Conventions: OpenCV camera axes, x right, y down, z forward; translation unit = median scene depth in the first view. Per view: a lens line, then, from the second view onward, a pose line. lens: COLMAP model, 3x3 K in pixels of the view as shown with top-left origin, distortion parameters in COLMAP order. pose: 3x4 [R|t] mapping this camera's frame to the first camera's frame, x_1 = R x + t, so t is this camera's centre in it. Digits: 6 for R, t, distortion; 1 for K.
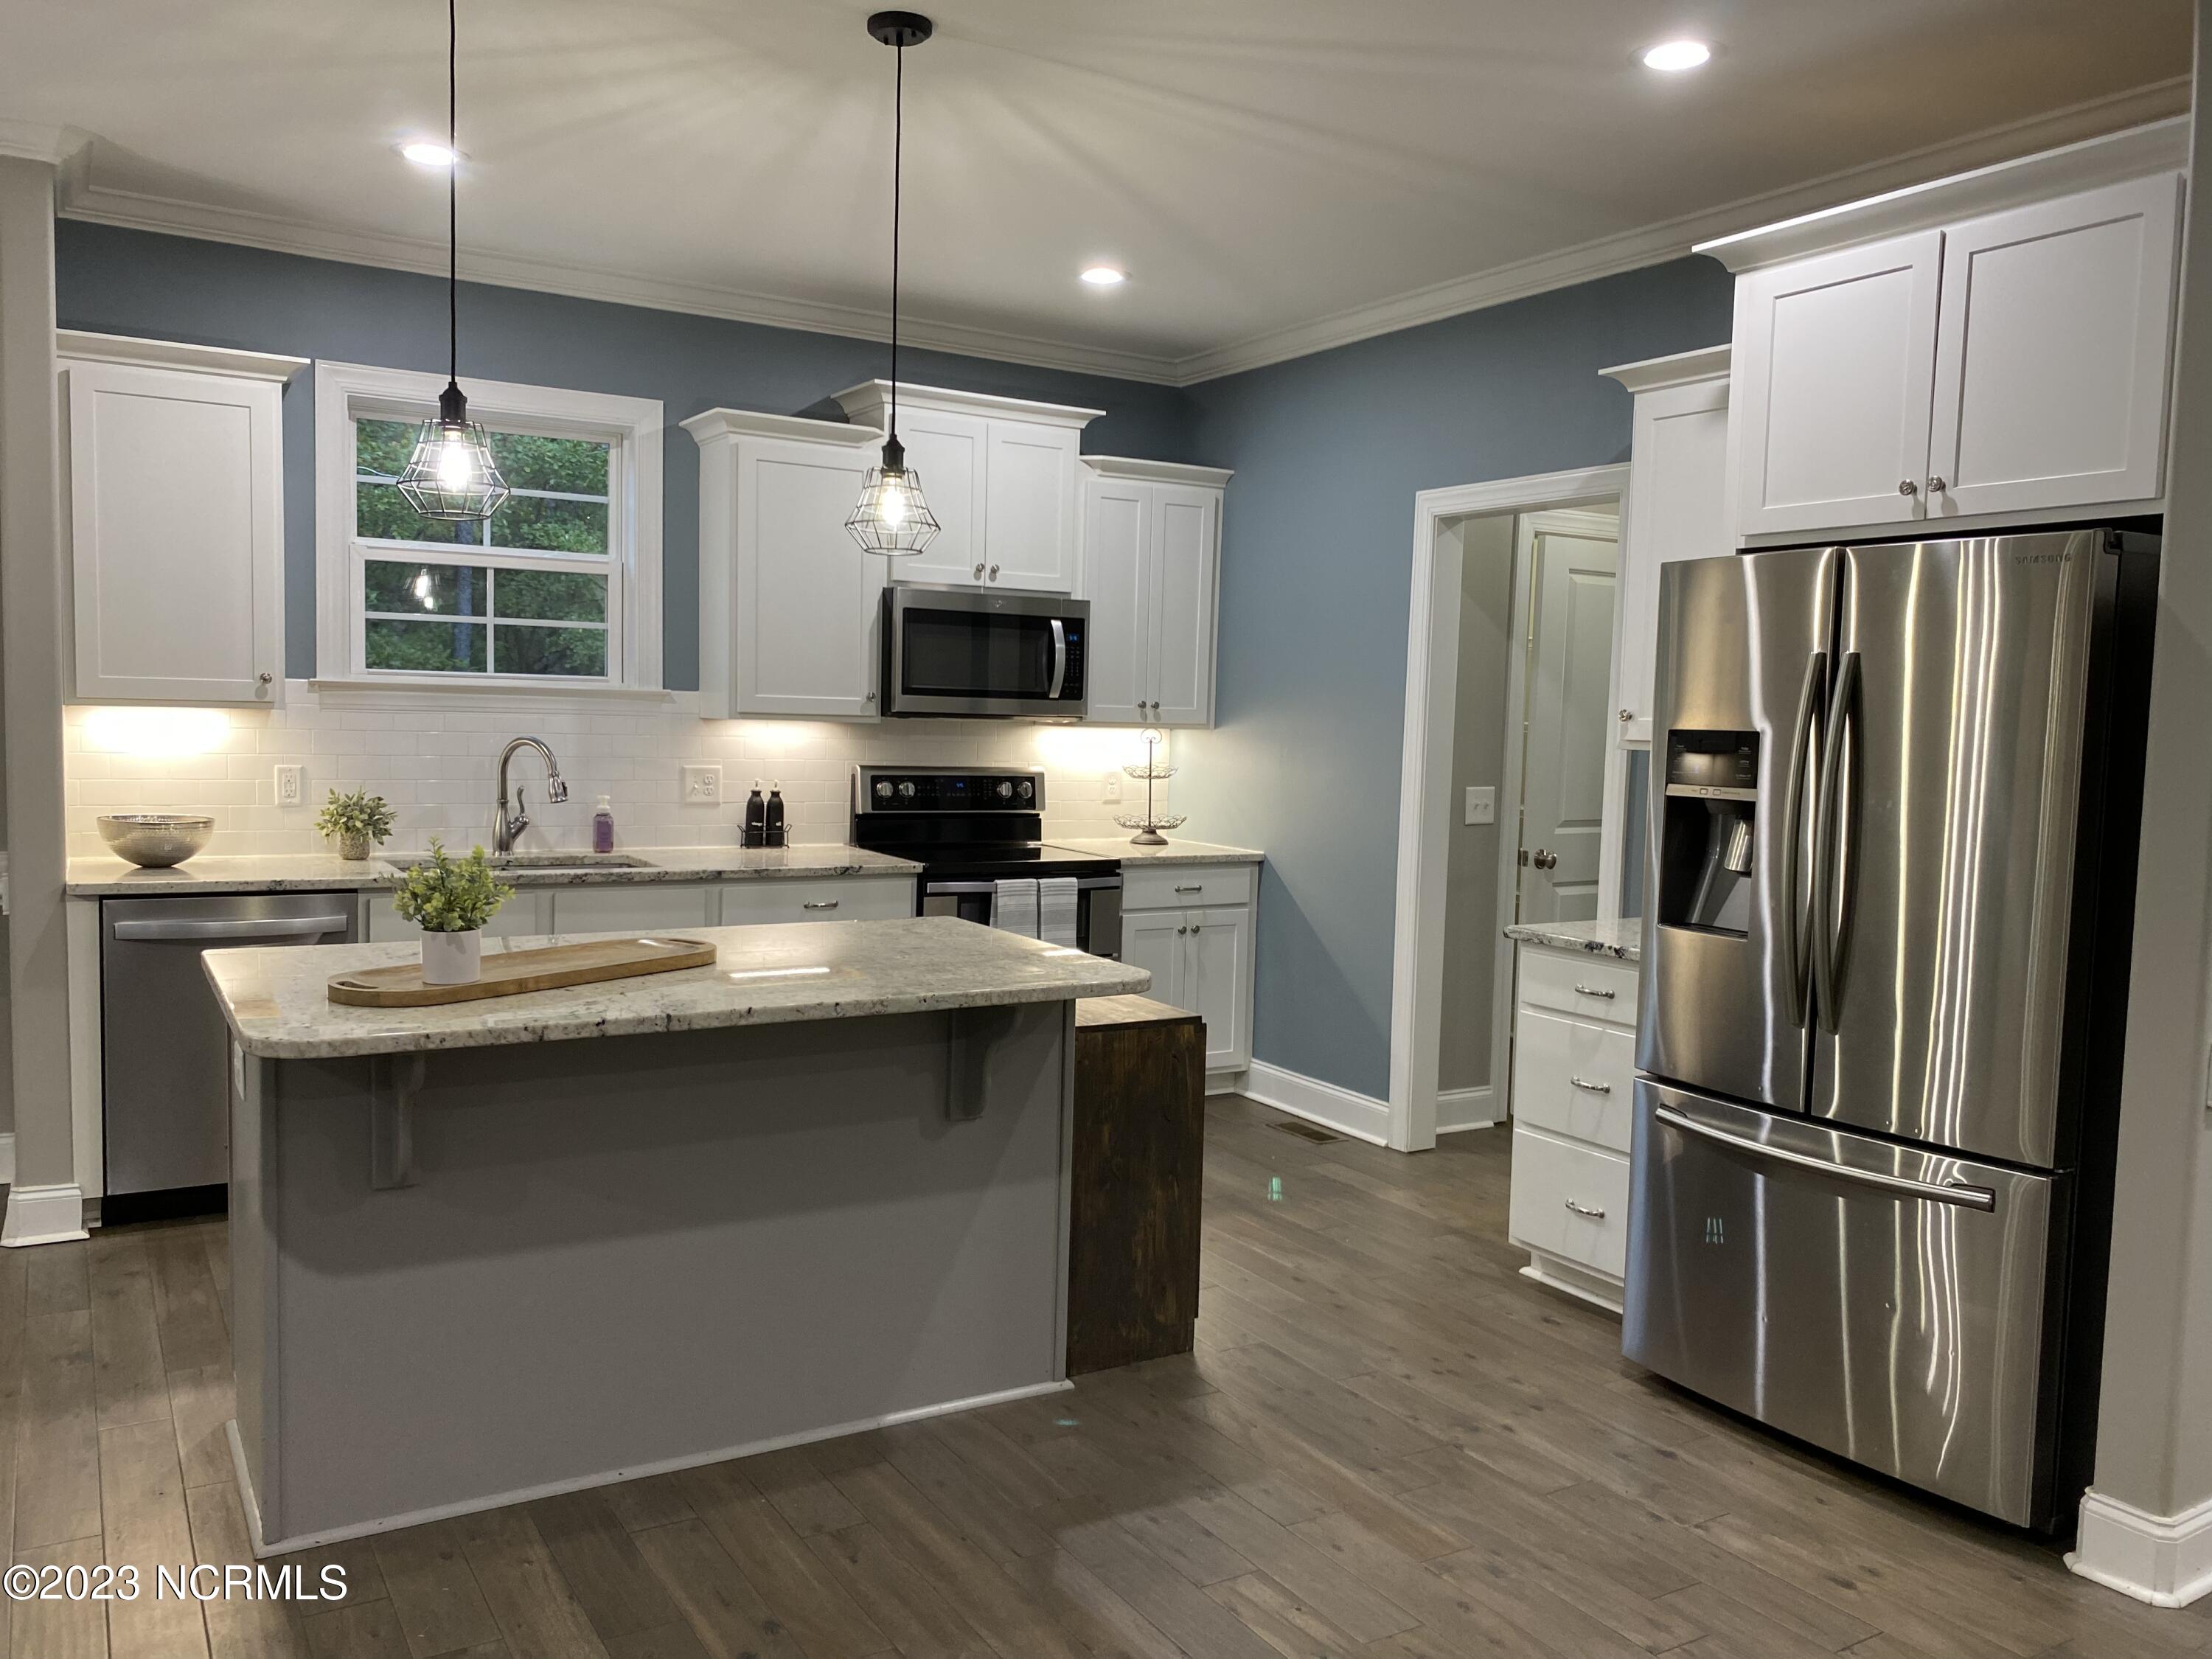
lens RADIAL K [[1678.7, 0, 1065.9], [0, 1678.7, 845.9], [0, 0, 1]] dist [0.040789, -0.028253]
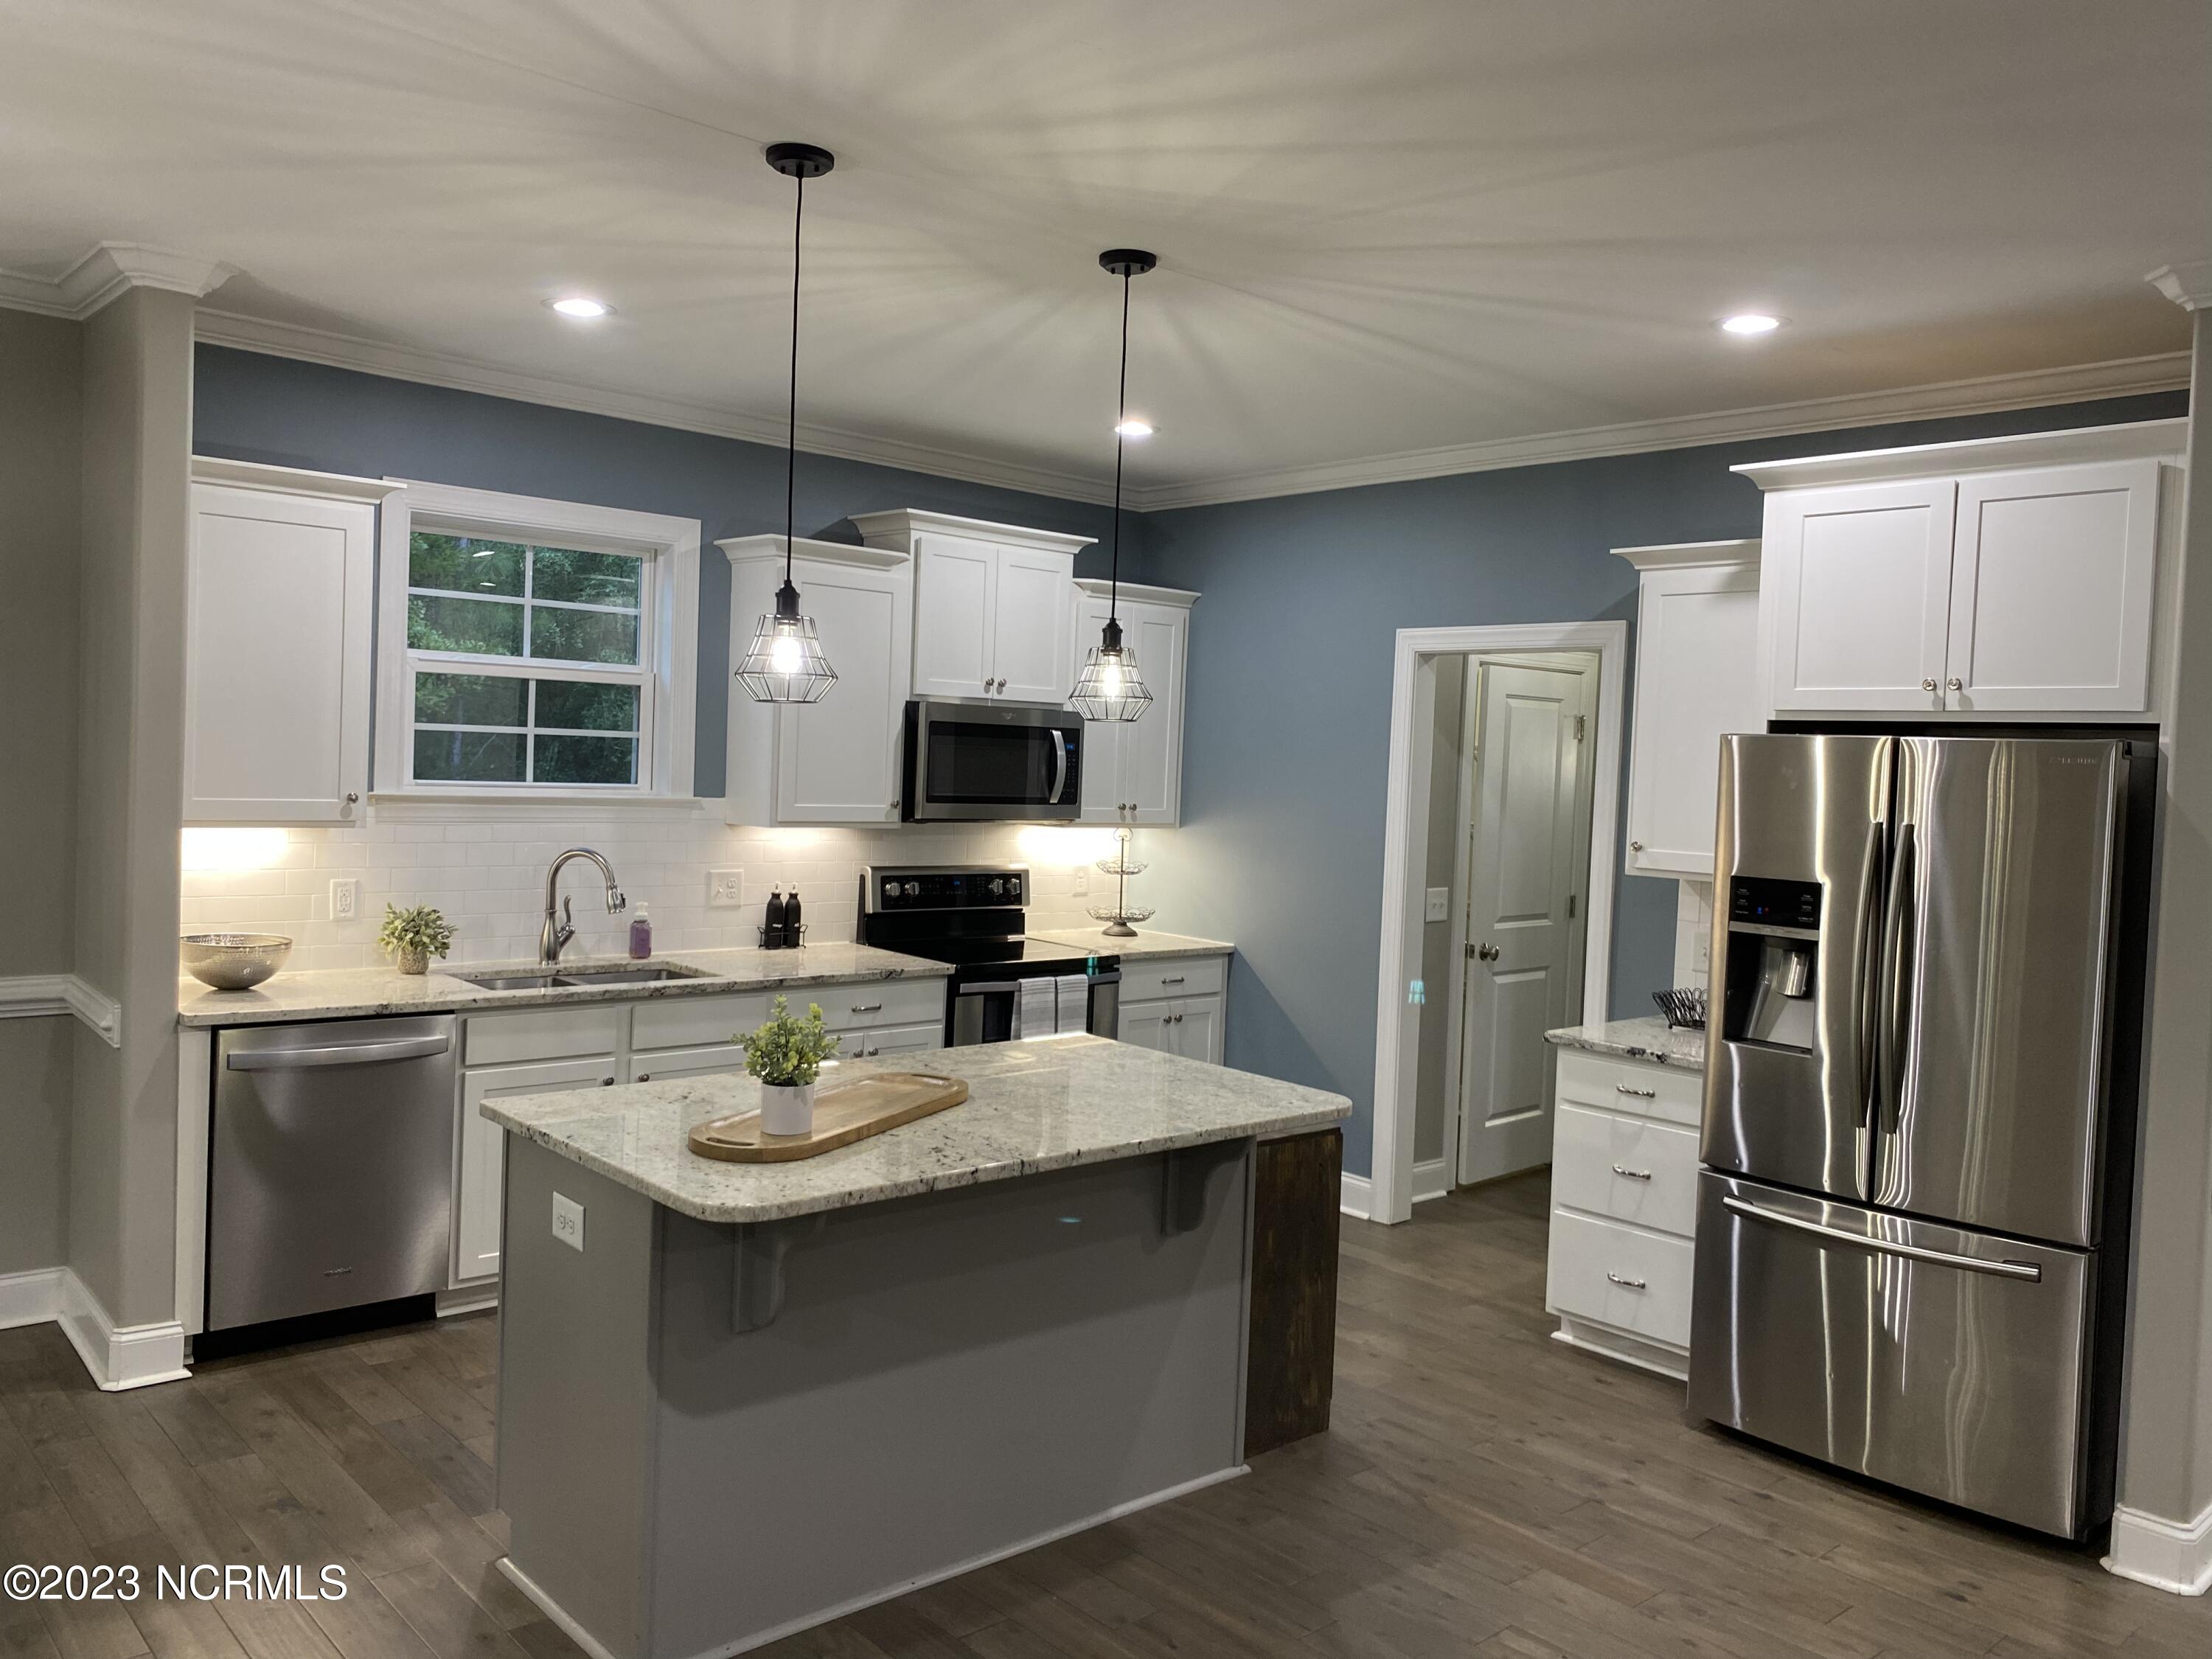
lens RADIAL K [[1678.7, 0, 1096.2], [0, 1678.7, 832.7], [0, 0, 1]] dist [0.040789, -0.028253]
pose [[0.982428, 0.004432, 0.186590, -0.255145], [0.001307, 0.999530, -0.030625, -0.053179], [-0.186638, 0.030330, 0.981960, -0.068989]]
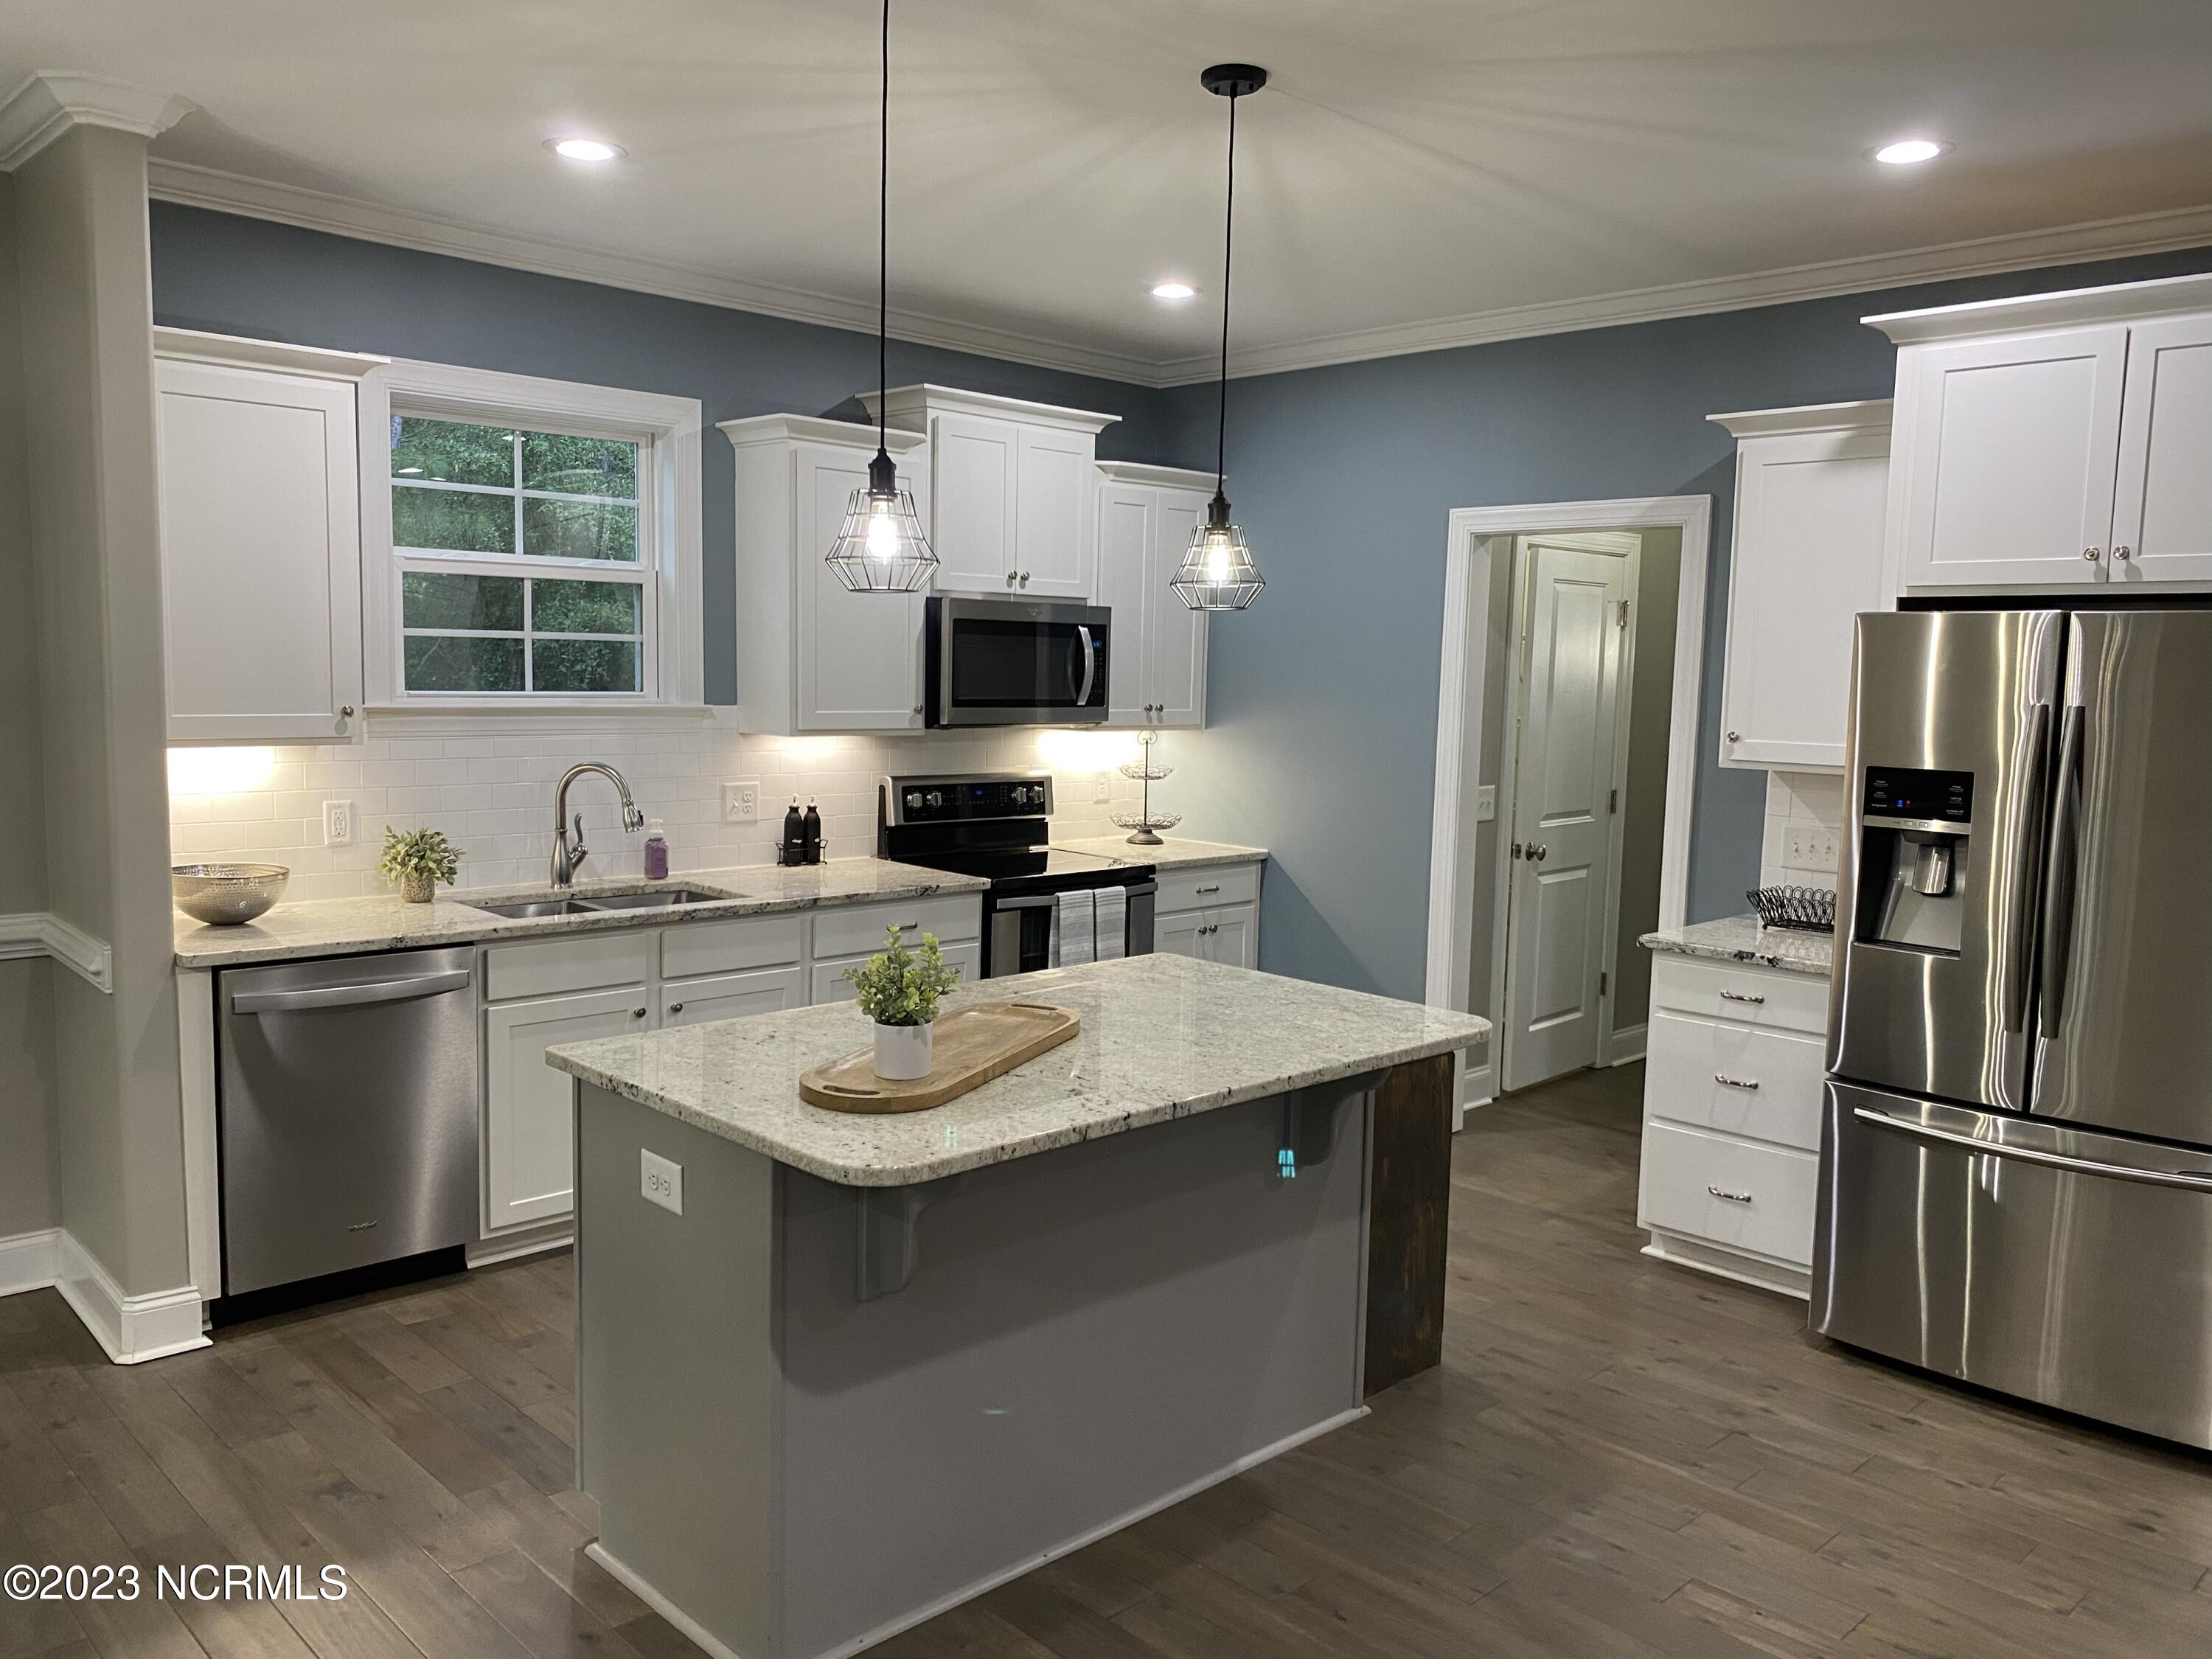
lens RADIAL K [[1678.7, 0, 1087.3], [0, 1678.7, 850.0], [0, 0, 1]] dist [0.040789, -0.028253]
pose [[0.975363, -0.029865, 0.218577, -0.321096], [0.022138, 0.999043, 0.037712, -0.056430], [-0.219494, -0.031944, 0.975091, 0.030441]]
